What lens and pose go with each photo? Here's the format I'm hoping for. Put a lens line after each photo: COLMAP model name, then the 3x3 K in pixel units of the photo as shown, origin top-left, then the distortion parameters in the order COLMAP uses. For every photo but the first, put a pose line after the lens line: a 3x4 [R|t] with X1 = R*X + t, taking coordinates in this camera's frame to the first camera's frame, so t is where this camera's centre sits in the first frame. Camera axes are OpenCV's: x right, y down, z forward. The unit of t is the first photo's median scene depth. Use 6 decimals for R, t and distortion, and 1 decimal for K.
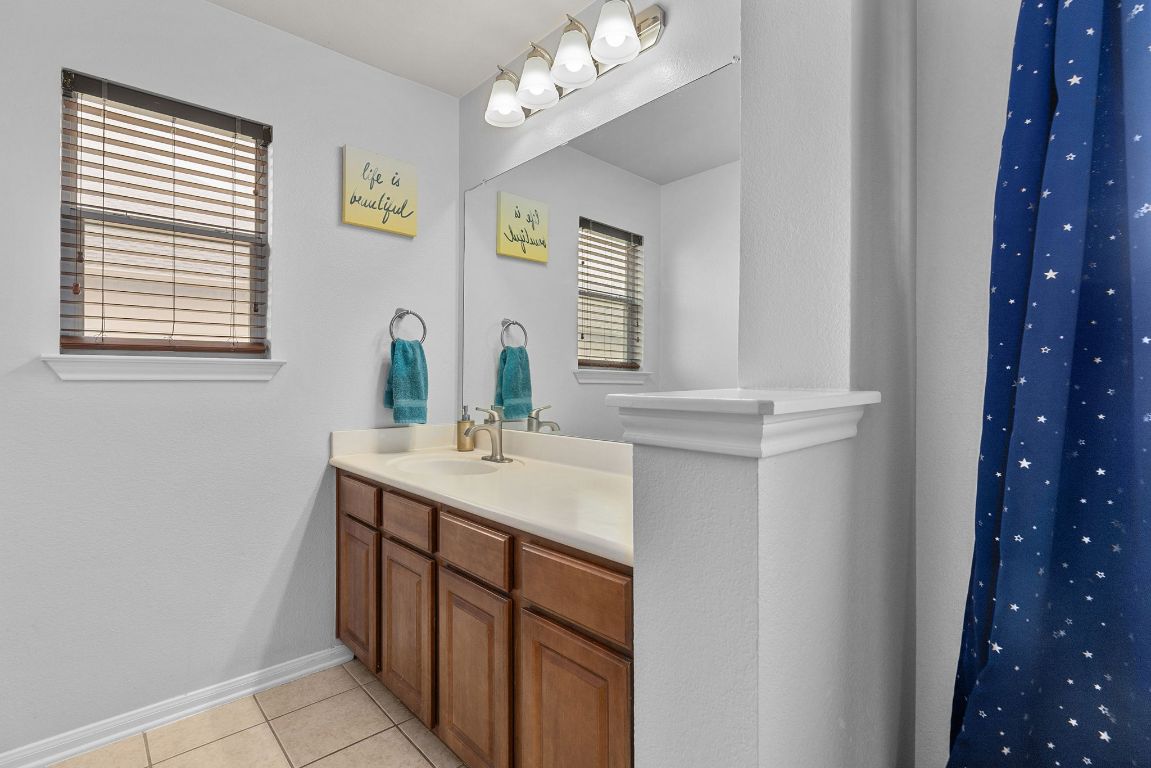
lens RADIAL K [[516.6, 0, 580.8], [0, 516.6, 381.3], [0, 0, 1]] dist [0.000349, -0.000015]
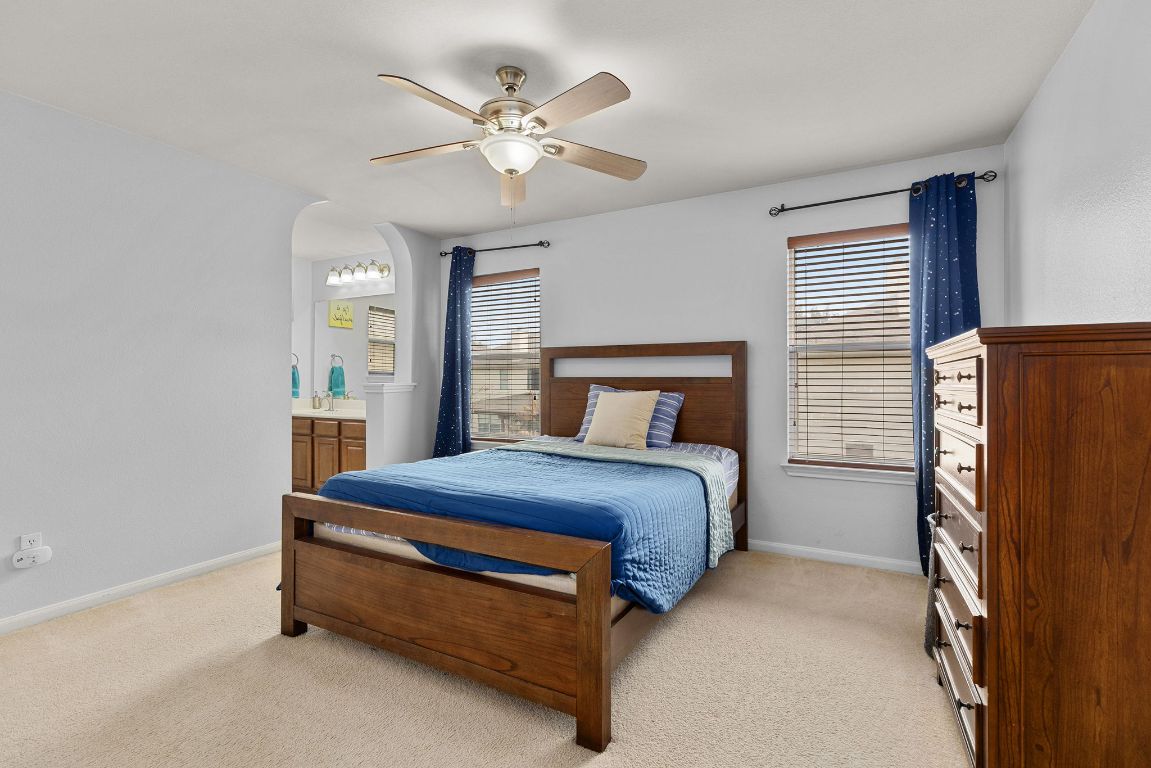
lens RADIAL K [[516.6, 0, 580.8], [0, 516.6, 381.3], [0, 0, 1]] dist [0.000349, -0.000015]
pose [[0.945150, 0.000598, 0.326637, 0.156988], [-0.000876, 0.999999, 0.000704, -0.001716], [-0.326637, -0.000952, 0.945149, -1.640461]]
